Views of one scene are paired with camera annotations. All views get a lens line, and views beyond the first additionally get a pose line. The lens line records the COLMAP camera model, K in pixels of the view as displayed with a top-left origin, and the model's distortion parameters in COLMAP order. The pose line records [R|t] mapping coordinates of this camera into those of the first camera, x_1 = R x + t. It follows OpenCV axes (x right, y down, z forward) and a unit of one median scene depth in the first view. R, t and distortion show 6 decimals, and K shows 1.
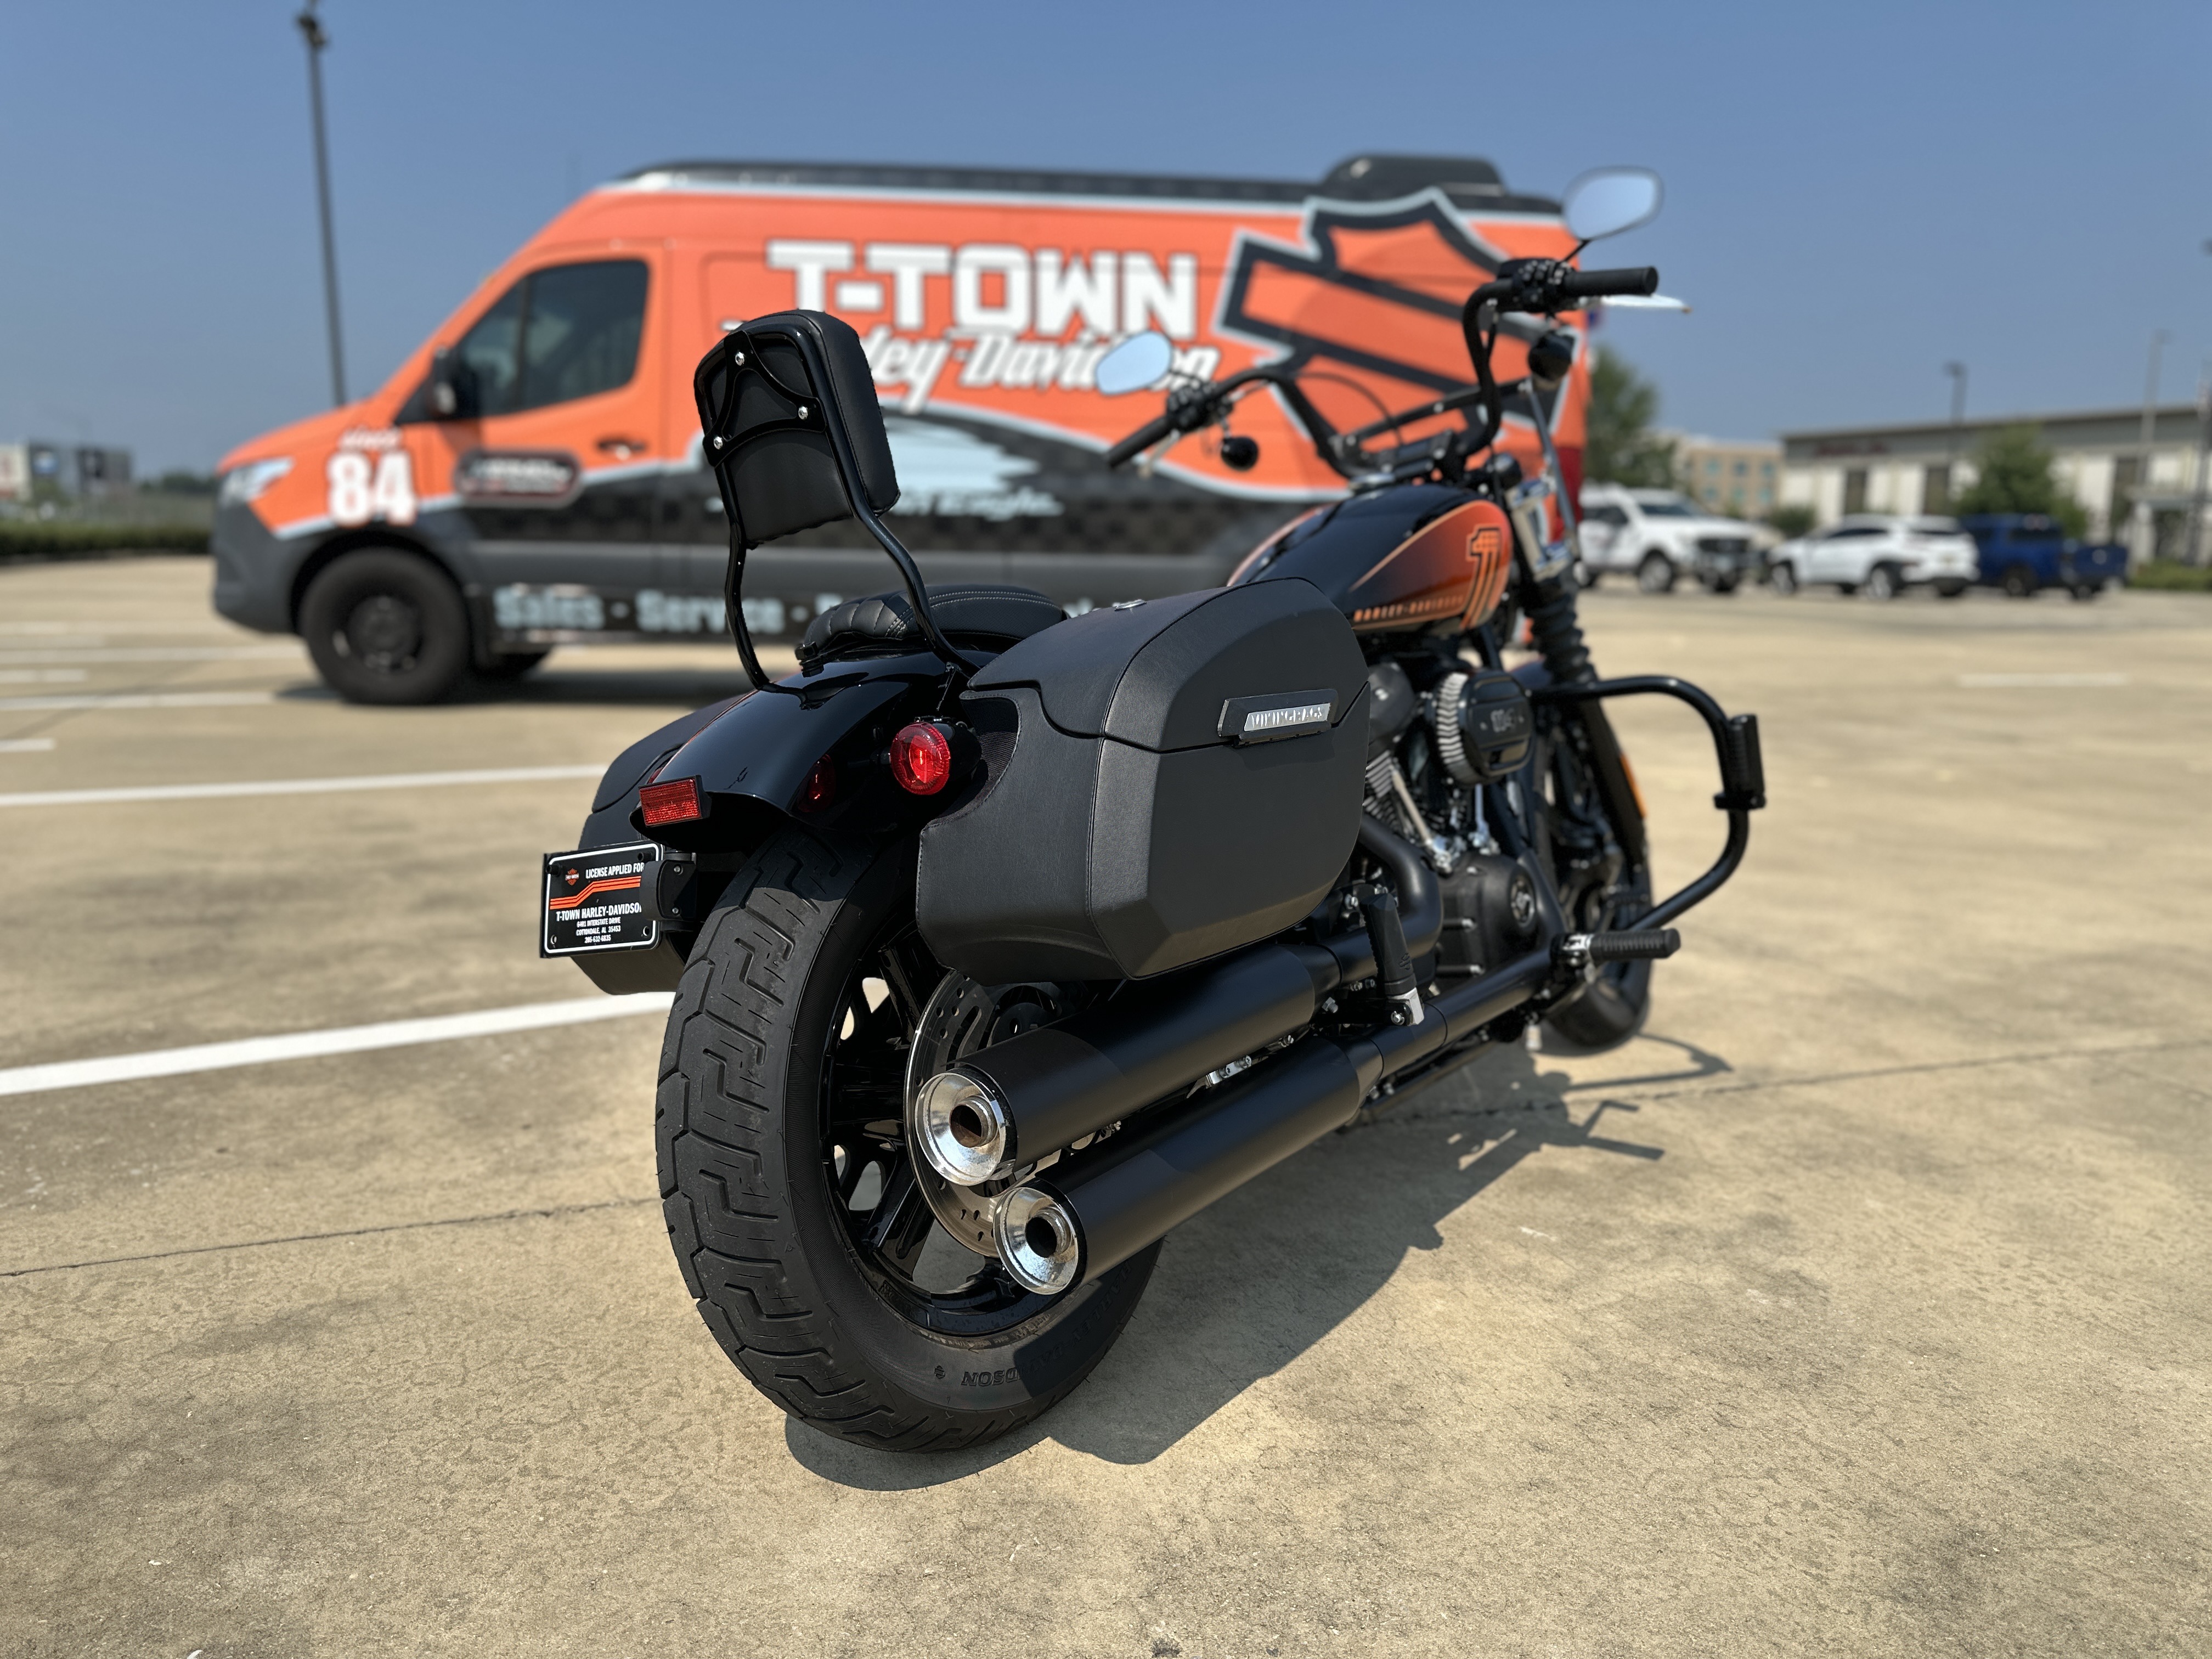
lens RADIAL K [[1581.2, 0, 1094.4], [0, 1581.2, 818.2], [0, 0, 1]] dist [-0.007426, 0.004376]
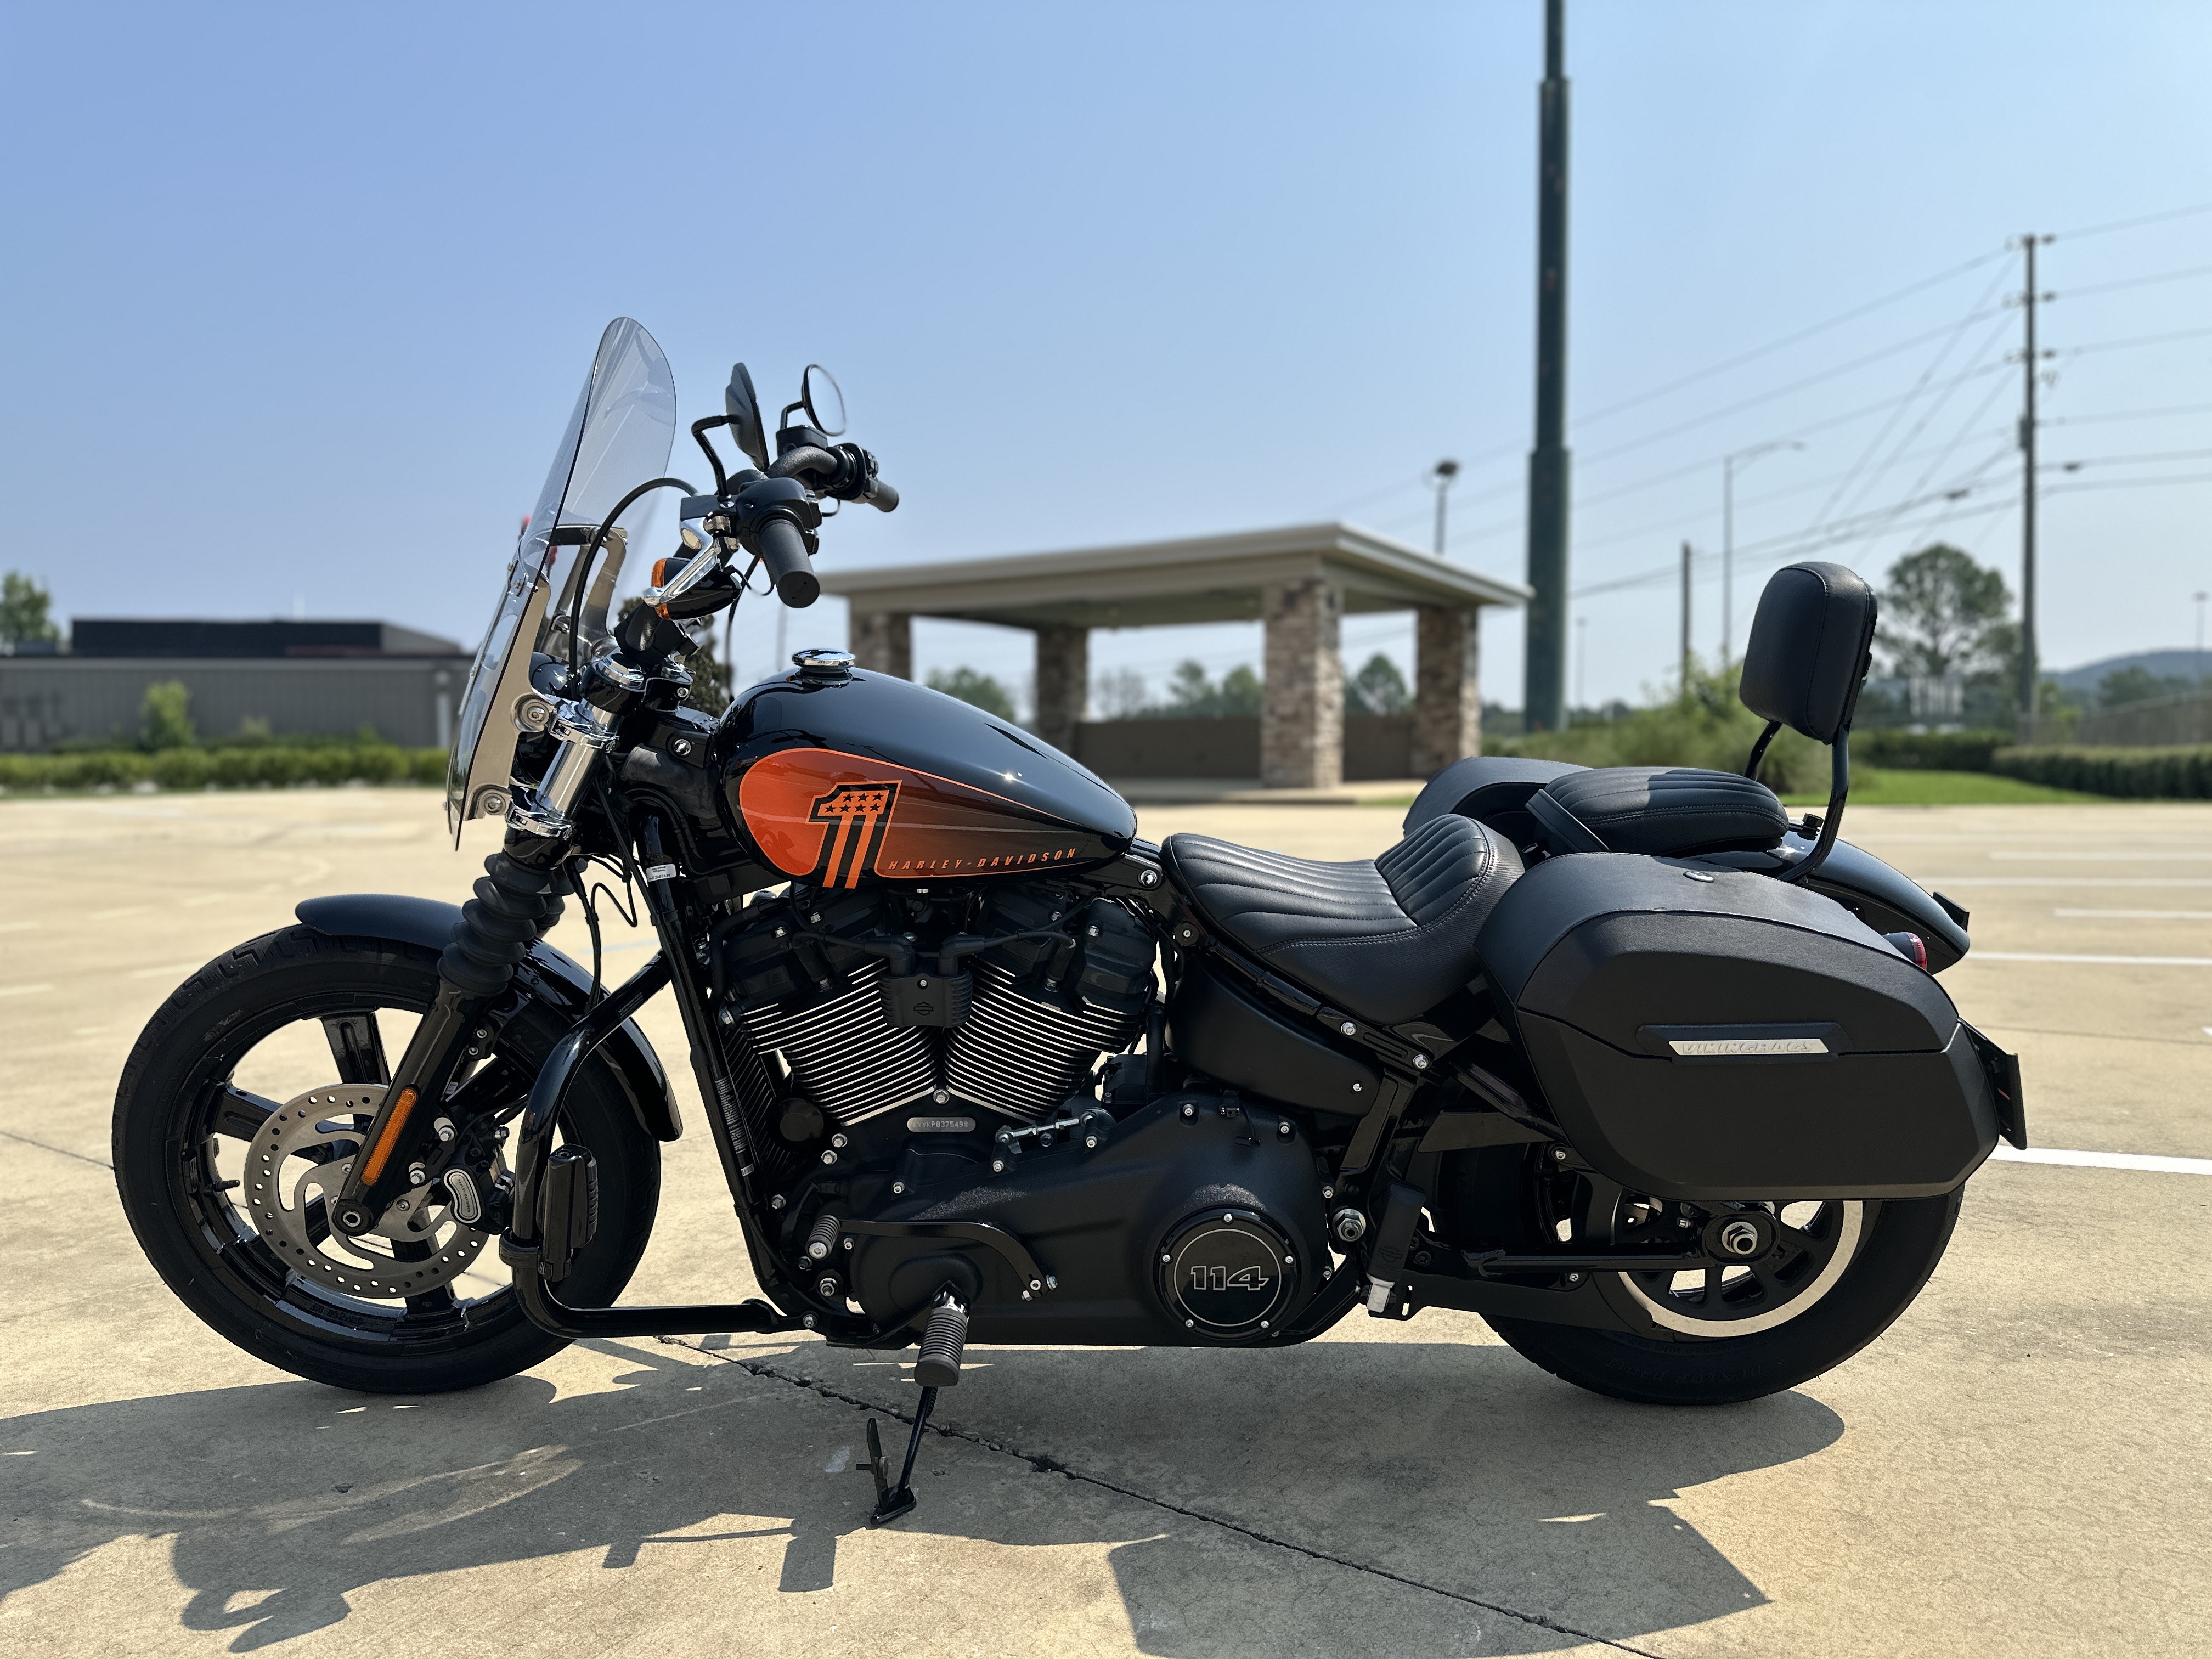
lens RADIAL K [[1581.2, 0, 1094.4], [0, 1581.2, 818.2], [0, 0, 1]] dist [-0.007426, 0.004376]
pose [[-0.578673, -0.042321, 0.814461, -0.840050], [0.138397, 0.979073, 0.149206, -0.360360], [-0.803731, 0.199060, -0.560706, 2.045534]]
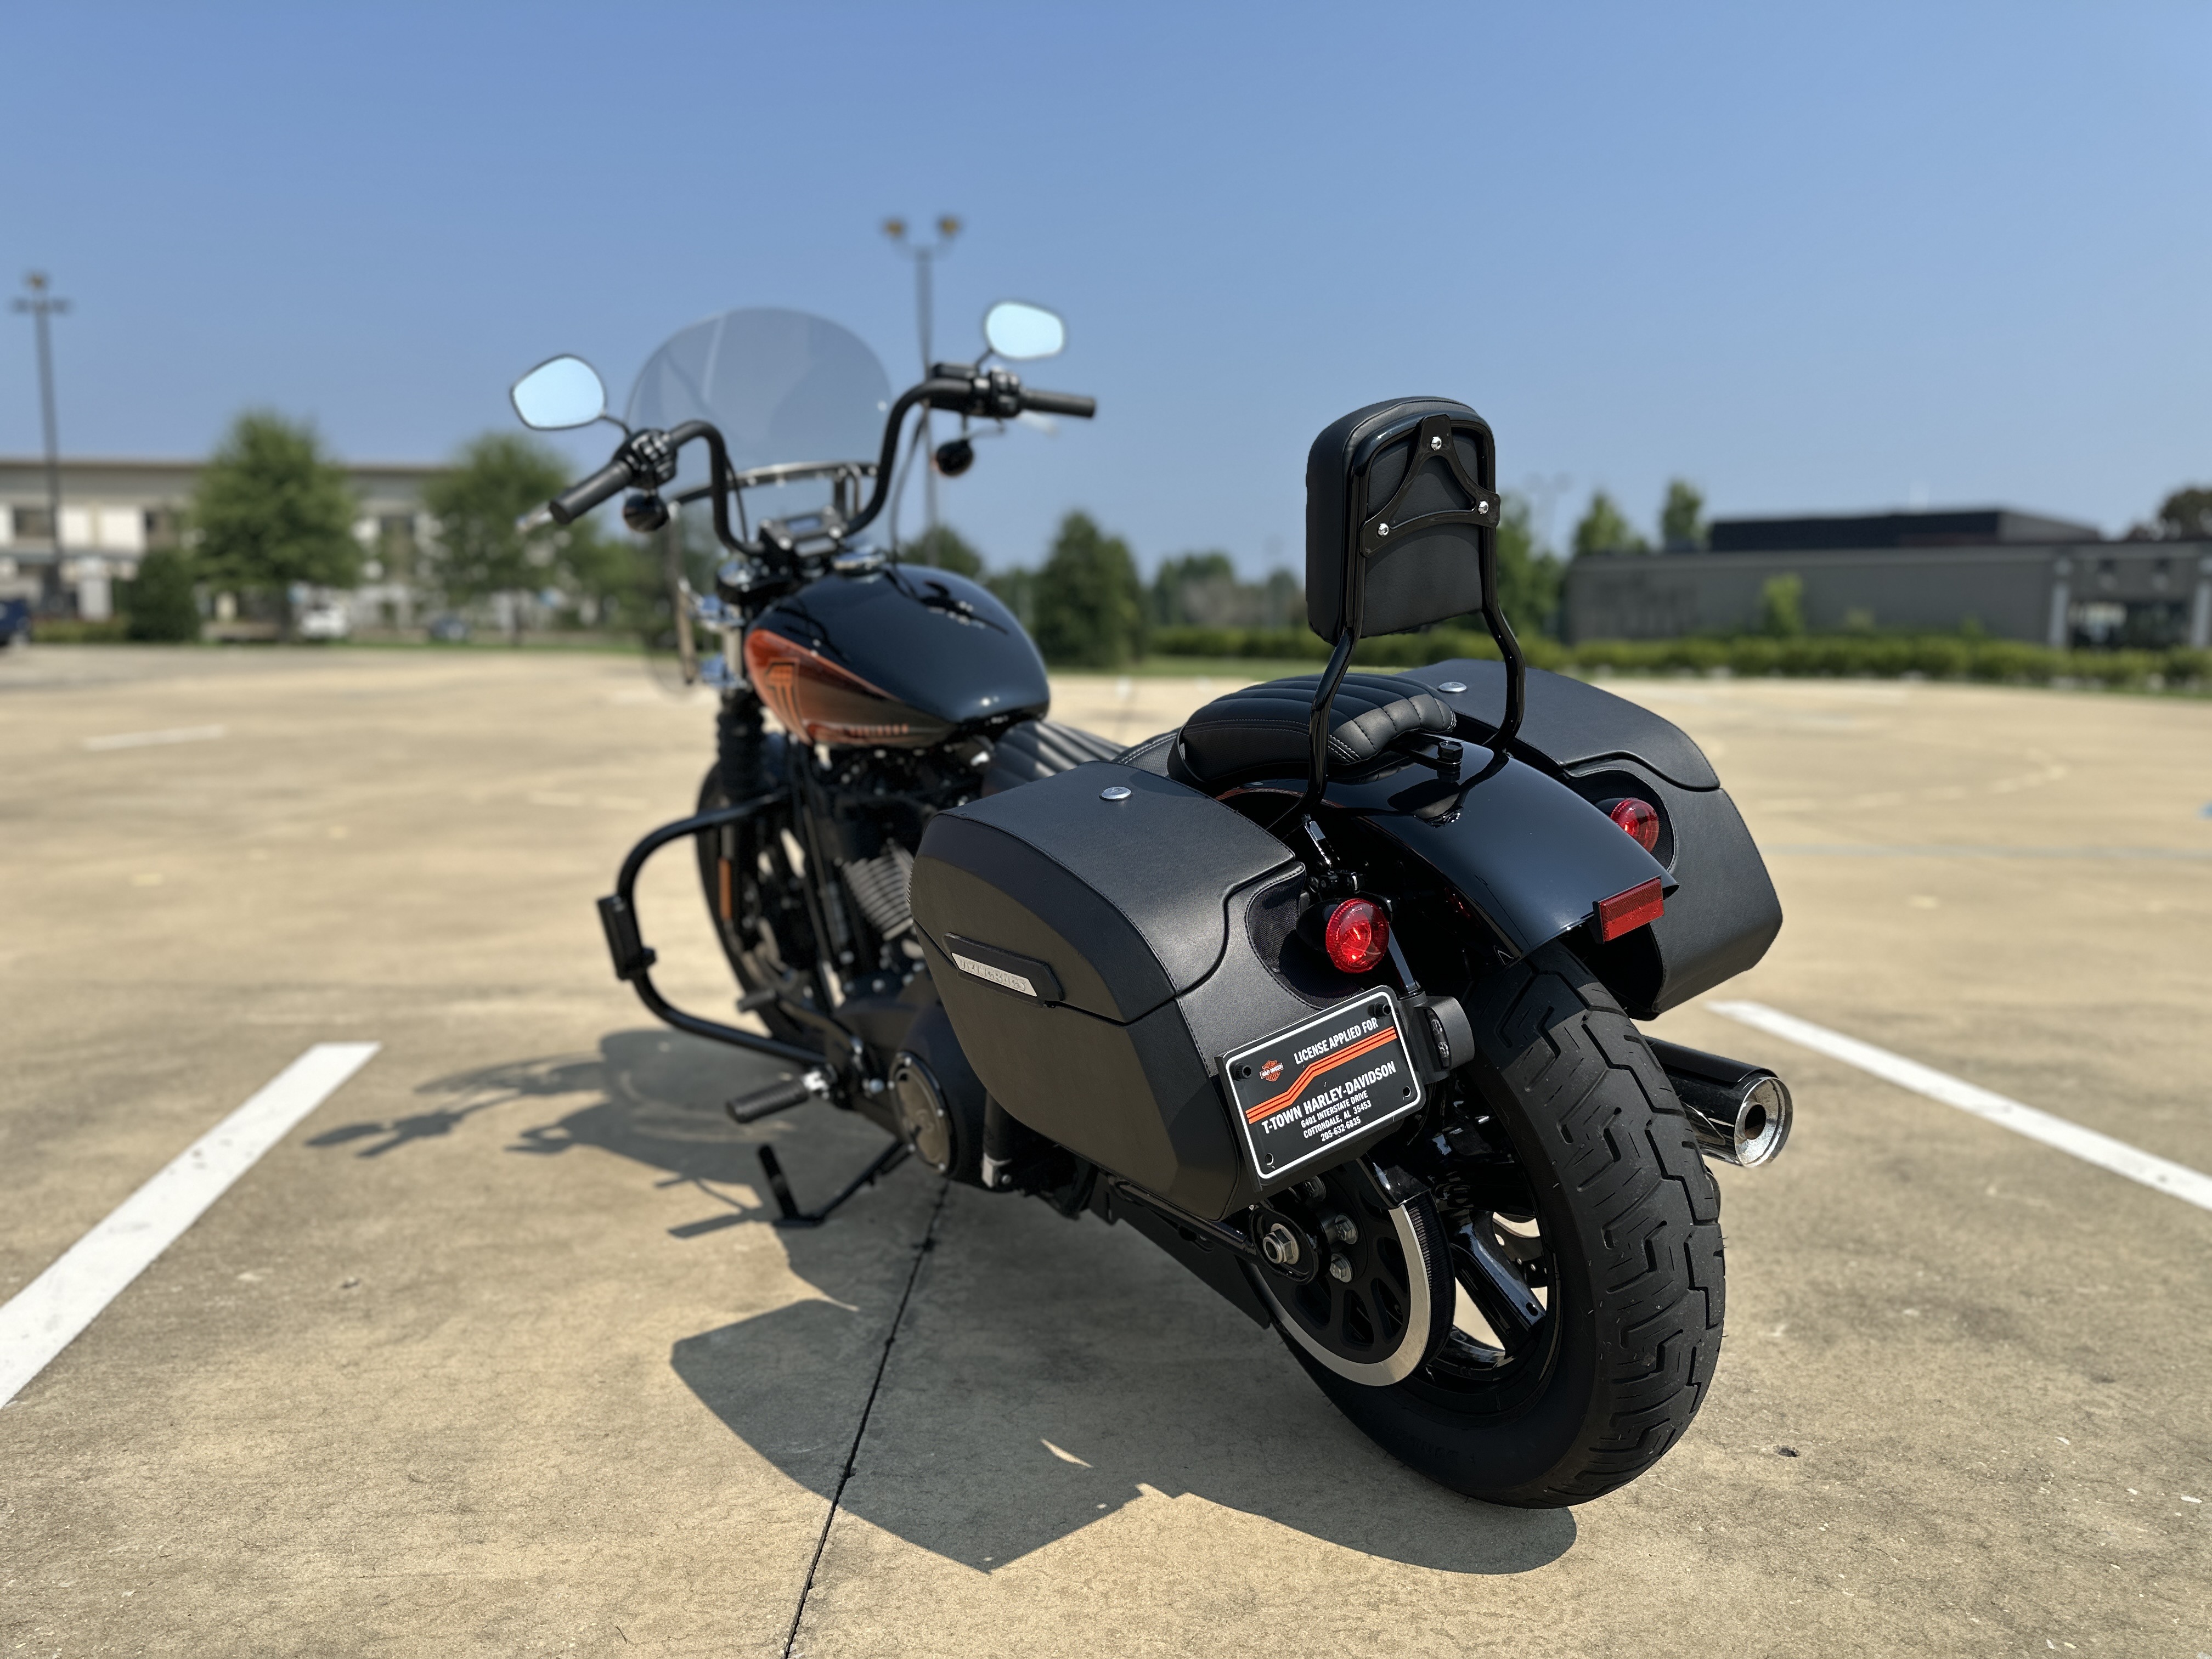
lens RADIAL K [[1581.2, 0, 1094.4], [0, 1581.2, 818.2], [0, 0, 1]] dist [-0.007426, 0.004376]
pose [[0.342356, -0.114257, 0.932597, -1.078860], [0.145064, 0.987105, 0.067682, -0.150982], [-0.928304, 0.112115, 0.354515, 0.804293]]
